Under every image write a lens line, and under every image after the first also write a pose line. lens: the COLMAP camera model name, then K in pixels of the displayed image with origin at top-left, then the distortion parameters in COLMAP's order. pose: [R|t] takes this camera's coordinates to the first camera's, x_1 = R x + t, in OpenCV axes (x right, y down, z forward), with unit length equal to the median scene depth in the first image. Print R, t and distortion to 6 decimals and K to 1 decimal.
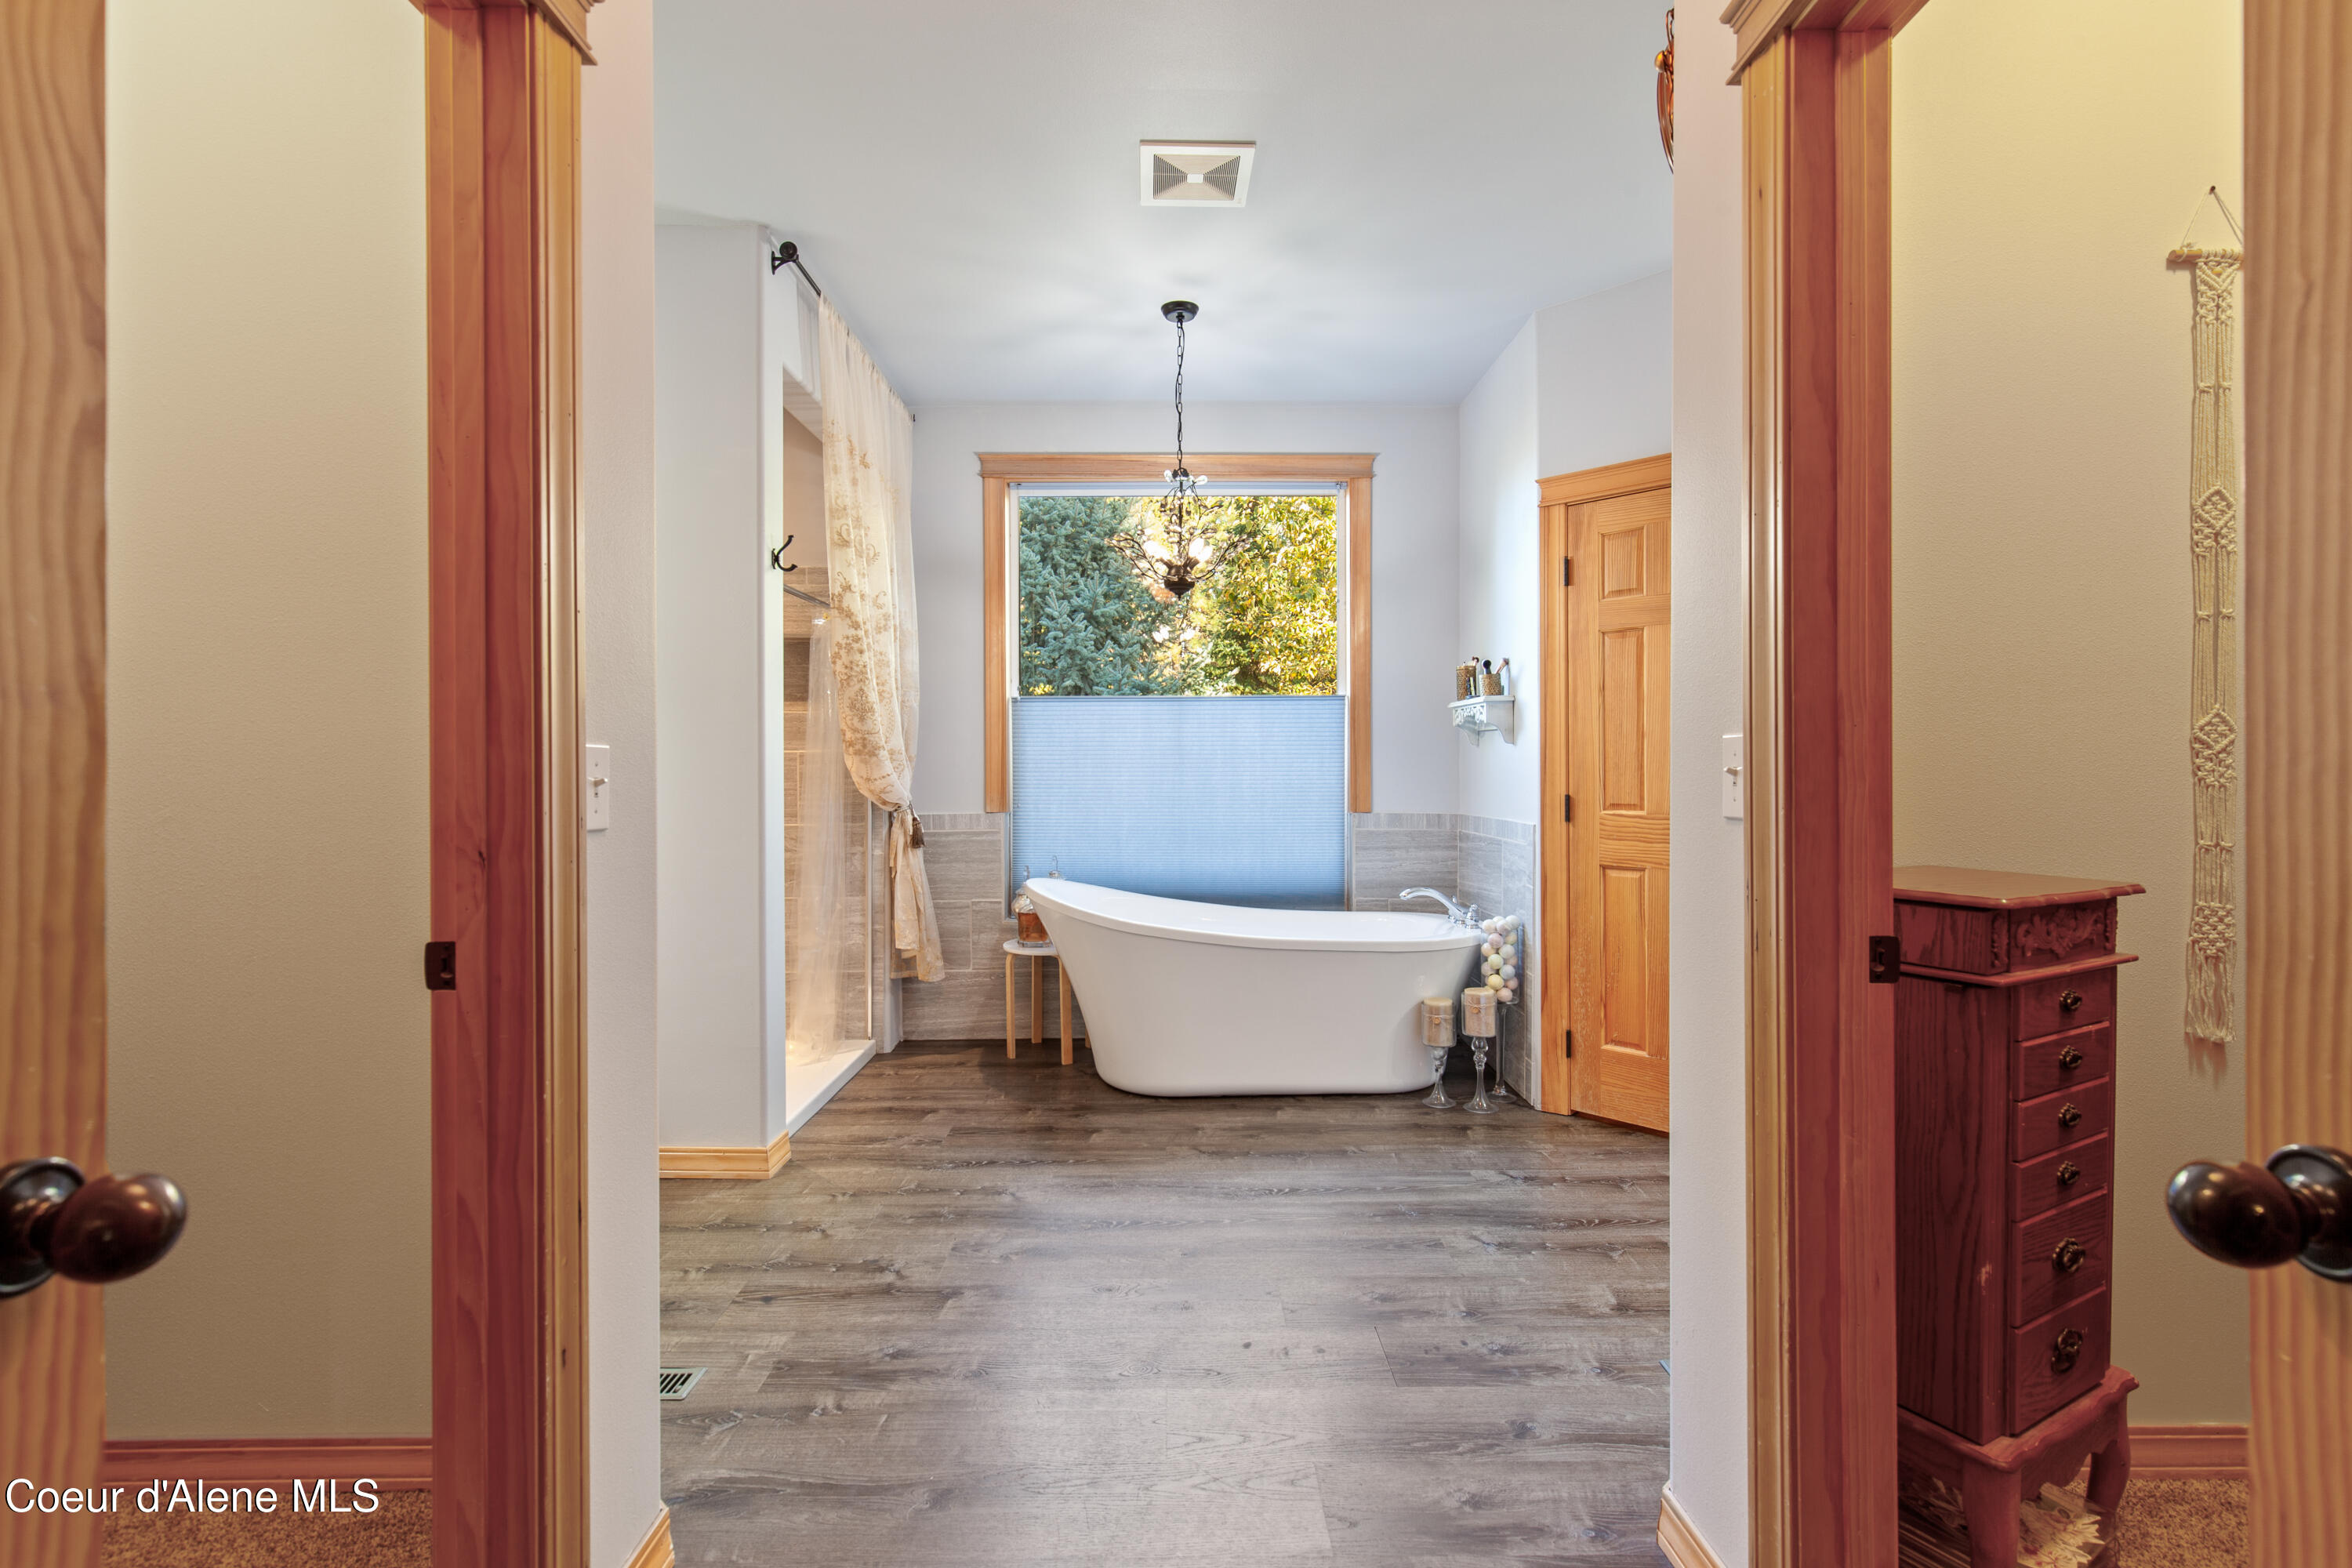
lens RADIAL K [[1076.8, 0, 1179.3], [0, 1076.8, 778.4], [0, 0, 1]] dist [0.007475, -0.001343]
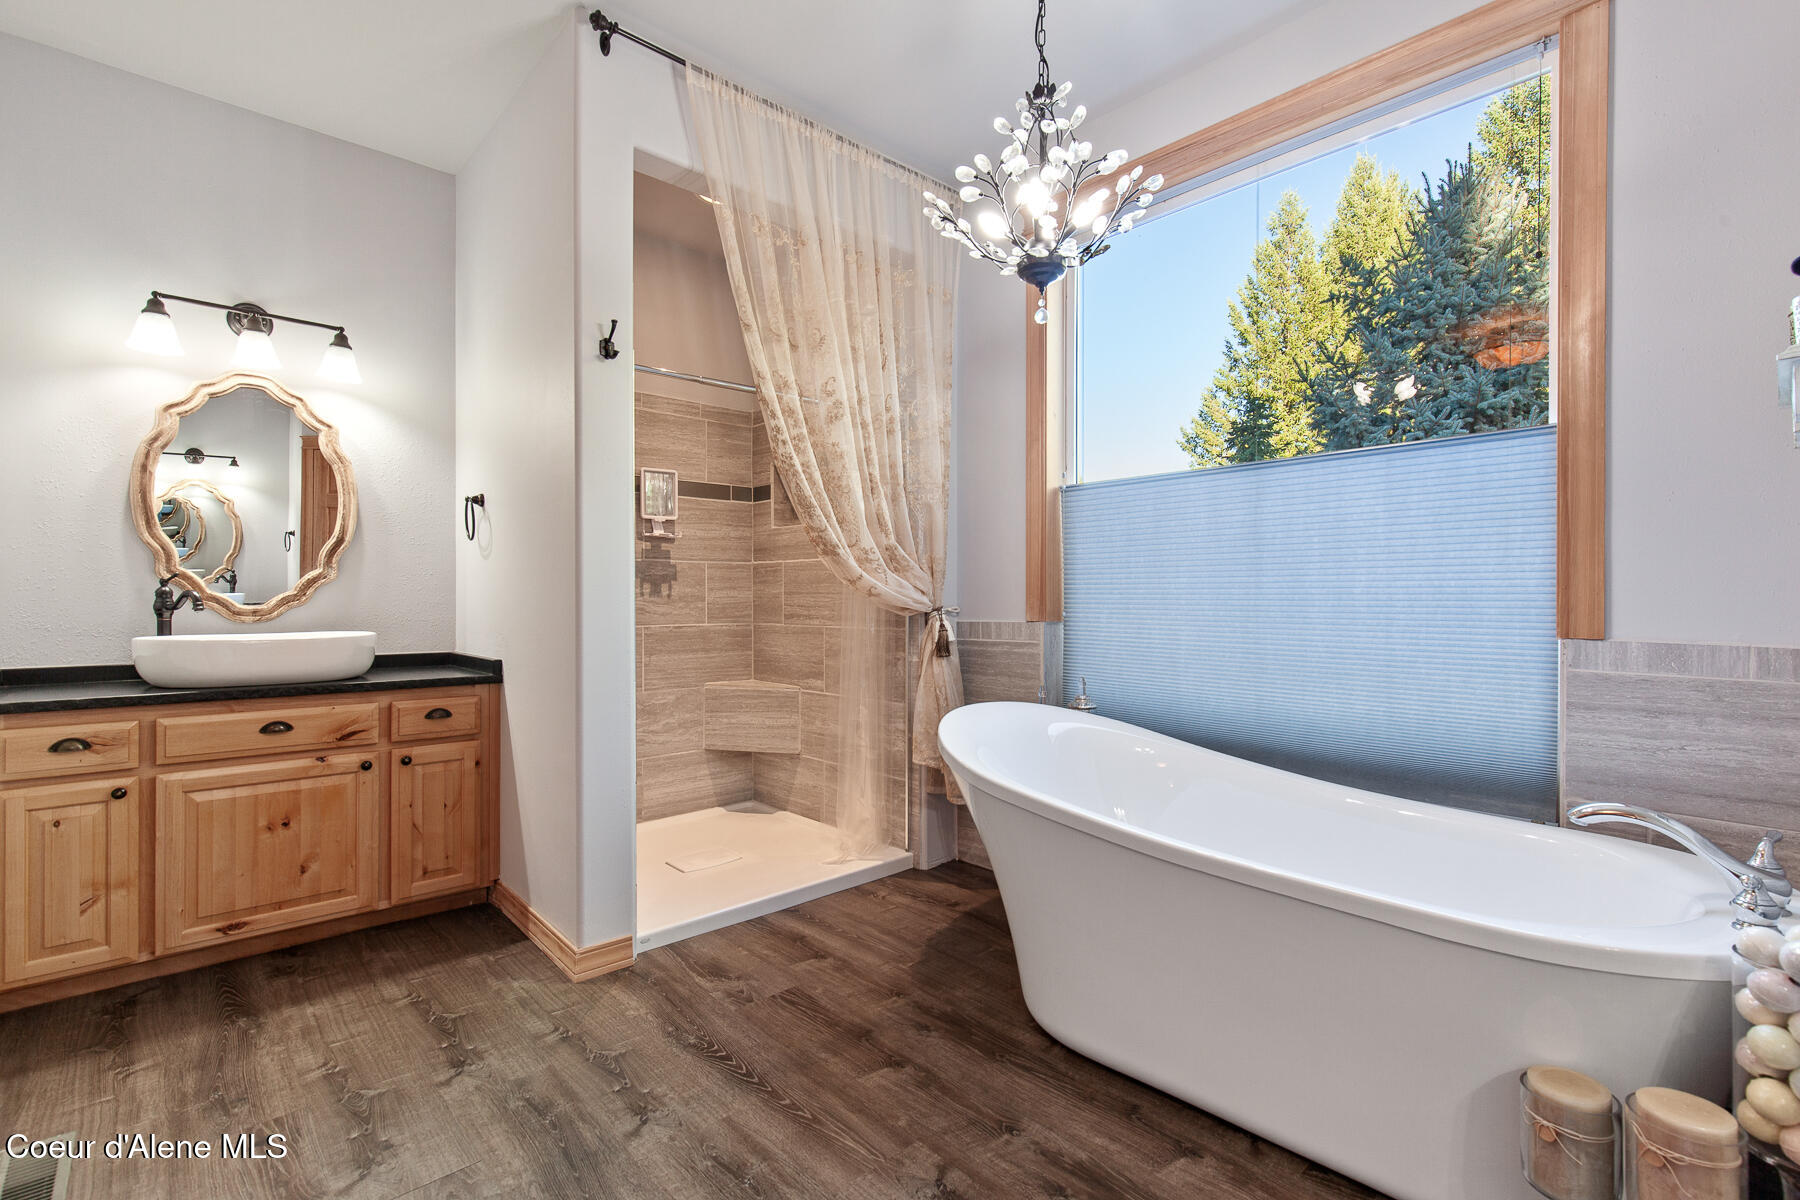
lens RADIAL K [[824.1, 0, 901.5], [0, 824.1, 600.5], [0, 0, 1]] dist [0.007475, -0.001343]
pose [[0.671495, 0.006533, -0.740980, 0.299122], [-0.007048, 0.999972, 0.002430, 0.017004], [0.740976, 0.003590, 0.671522, 0.577933]]
